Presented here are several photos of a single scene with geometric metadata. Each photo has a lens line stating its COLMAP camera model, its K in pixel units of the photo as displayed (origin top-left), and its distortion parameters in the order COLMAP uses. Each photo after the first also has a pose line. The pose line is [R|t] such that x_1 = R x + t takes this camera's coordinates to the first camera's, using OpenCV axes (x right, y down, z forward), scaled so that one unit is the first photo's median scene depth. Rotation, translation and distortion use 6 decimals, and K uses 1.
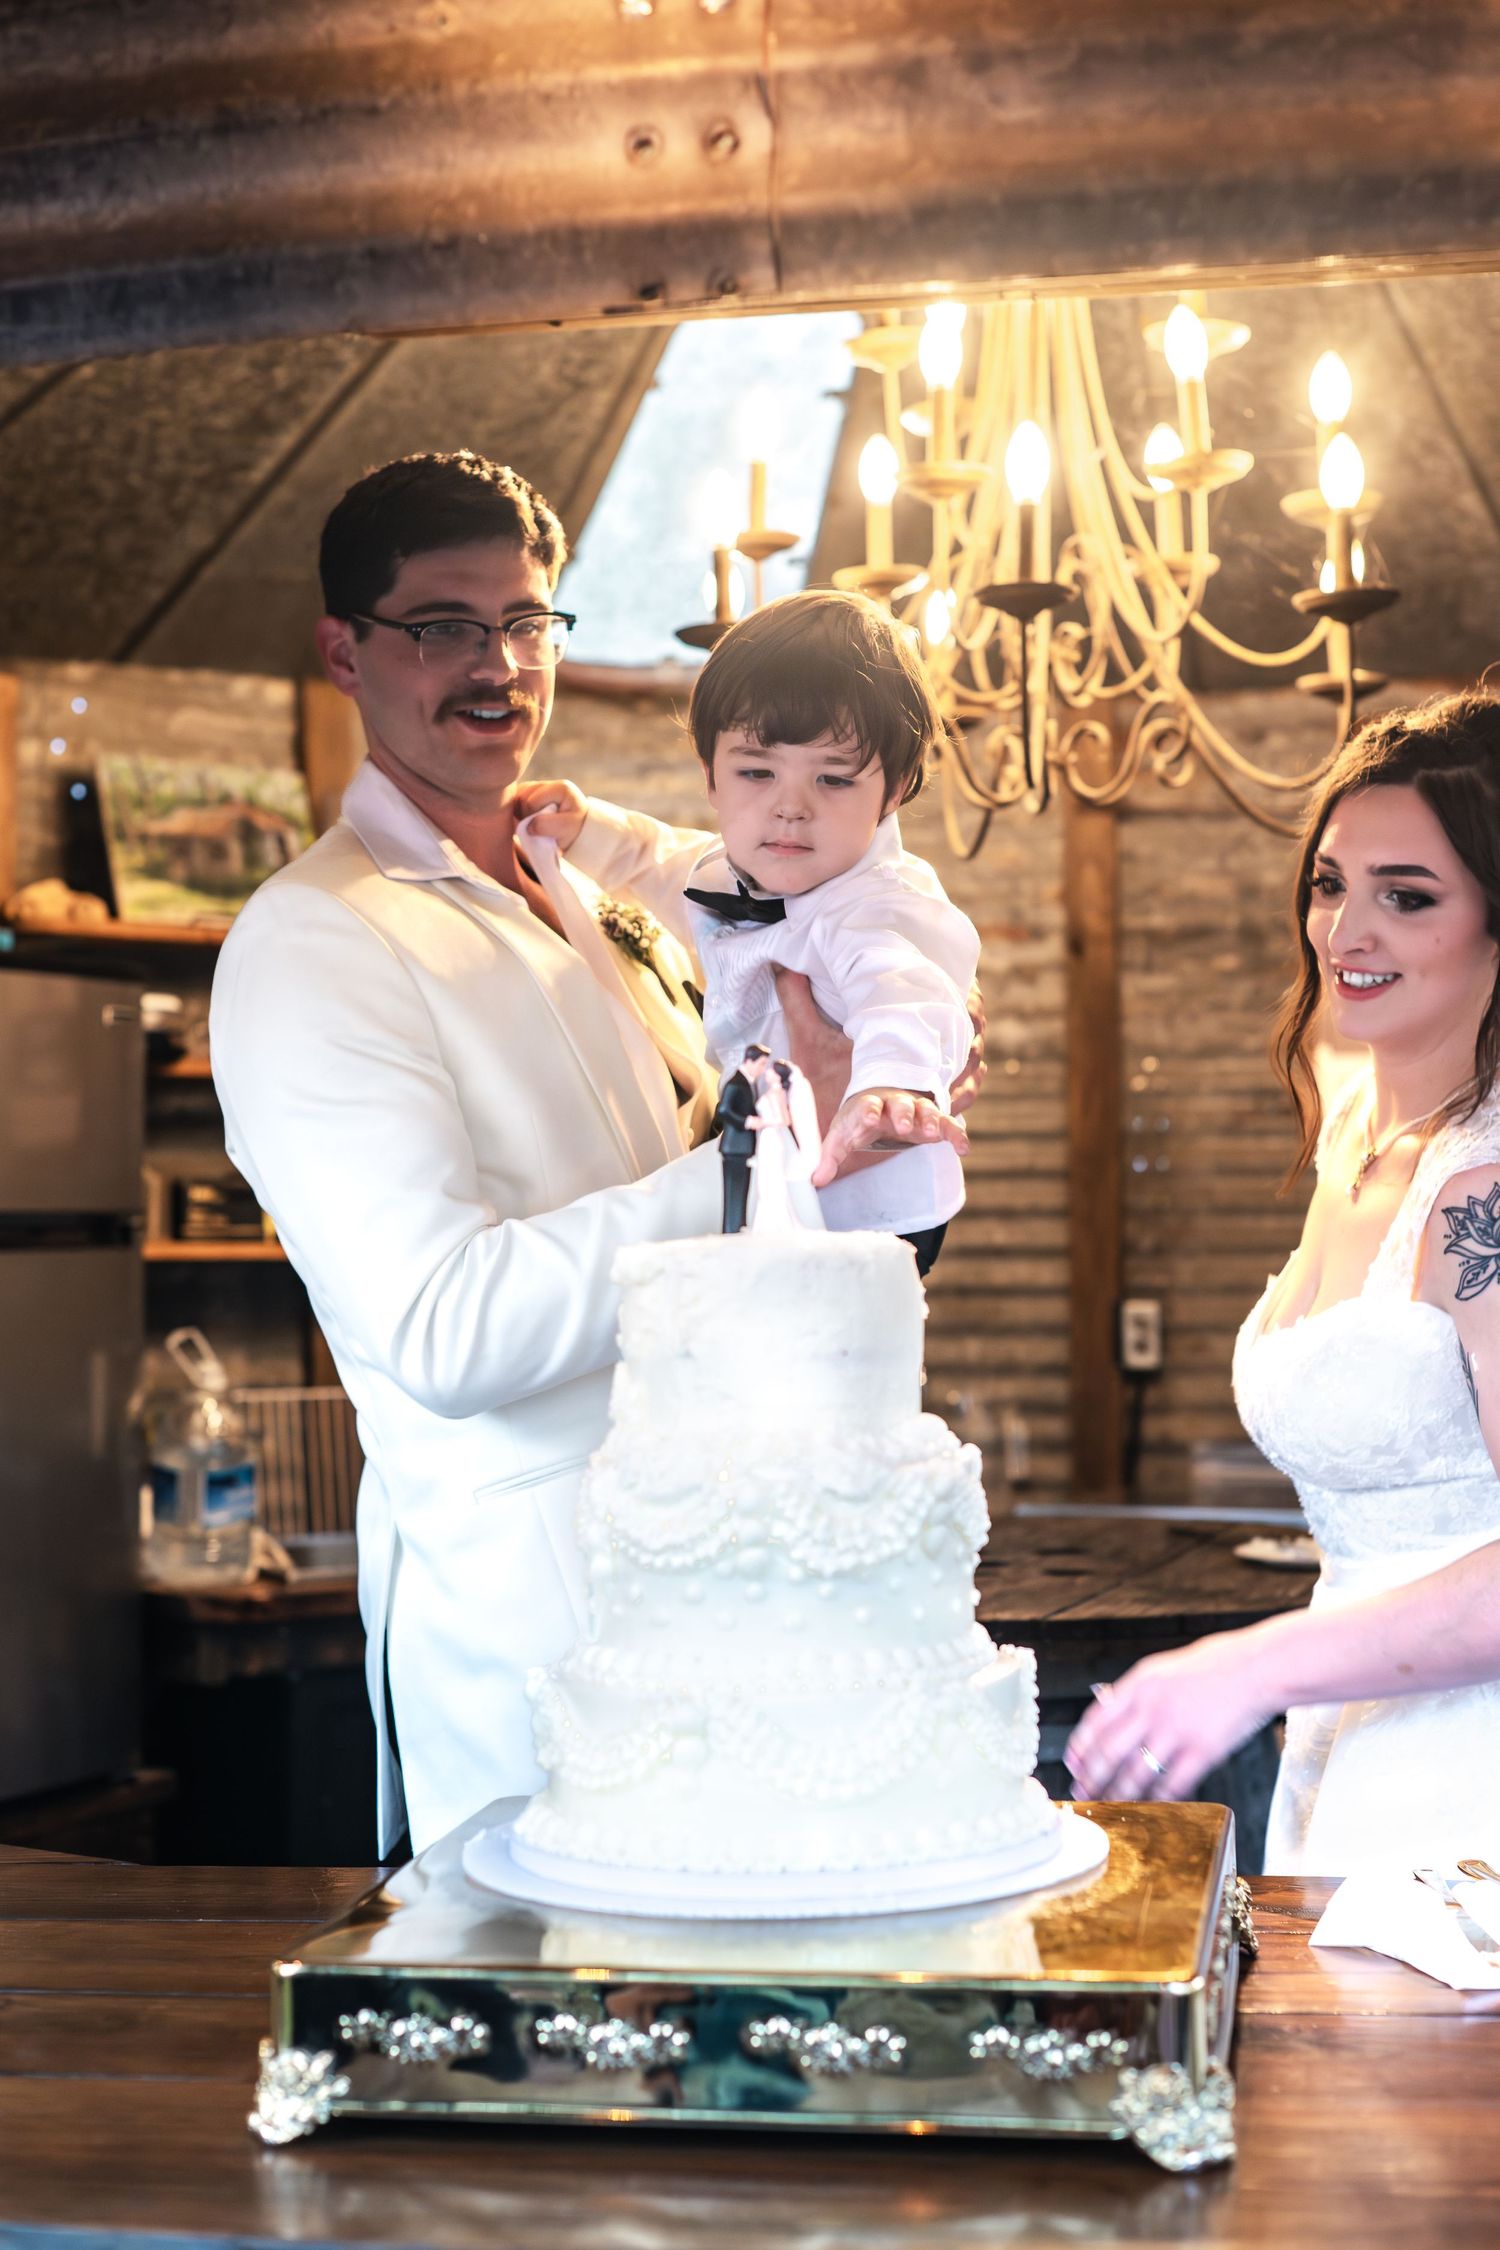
lens RADIAL K [[3417.0, 0, 750.0], [0, 3417.0, 1125.0], [0, 0, 1]] dist [-0.002838, 0.044129]
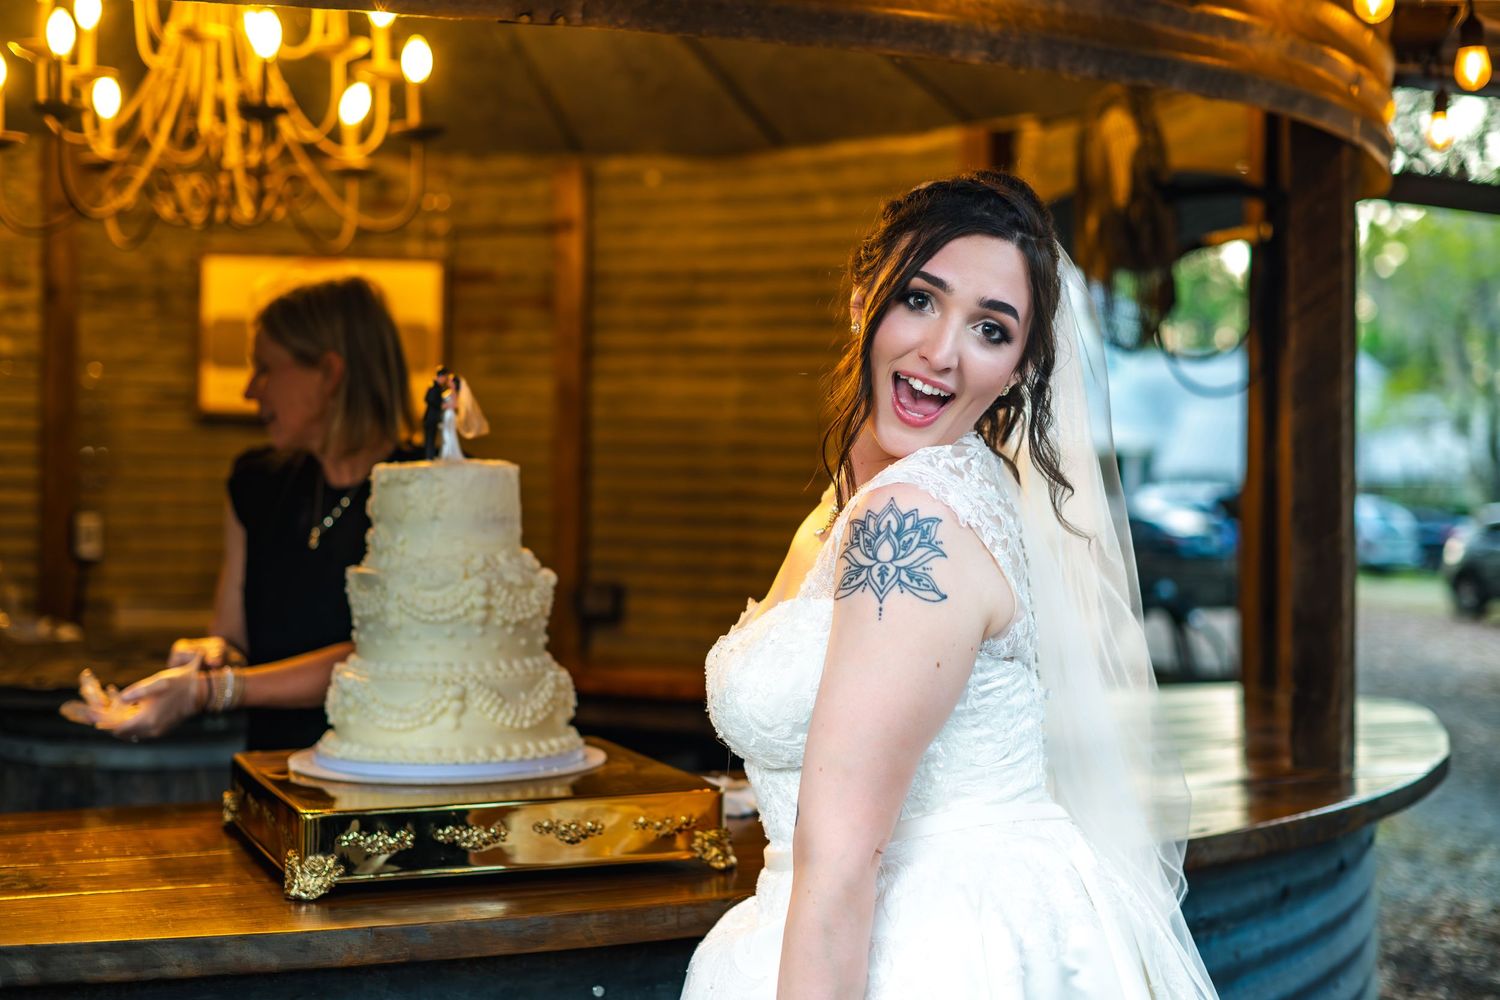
lens RADIAL K [[2278.0, 0, 750.0], [0, 2278.0, 500.0], [0, 0, 1]] dist [-0.002838, 0.044129]
pose [[0.844805, 0.014993, 0.534864, -0.602828], [-0.034536, 0.999051, 0.026544, 0.013994], [-0.533958, -0.040897, 0.844521, -0.255715]]
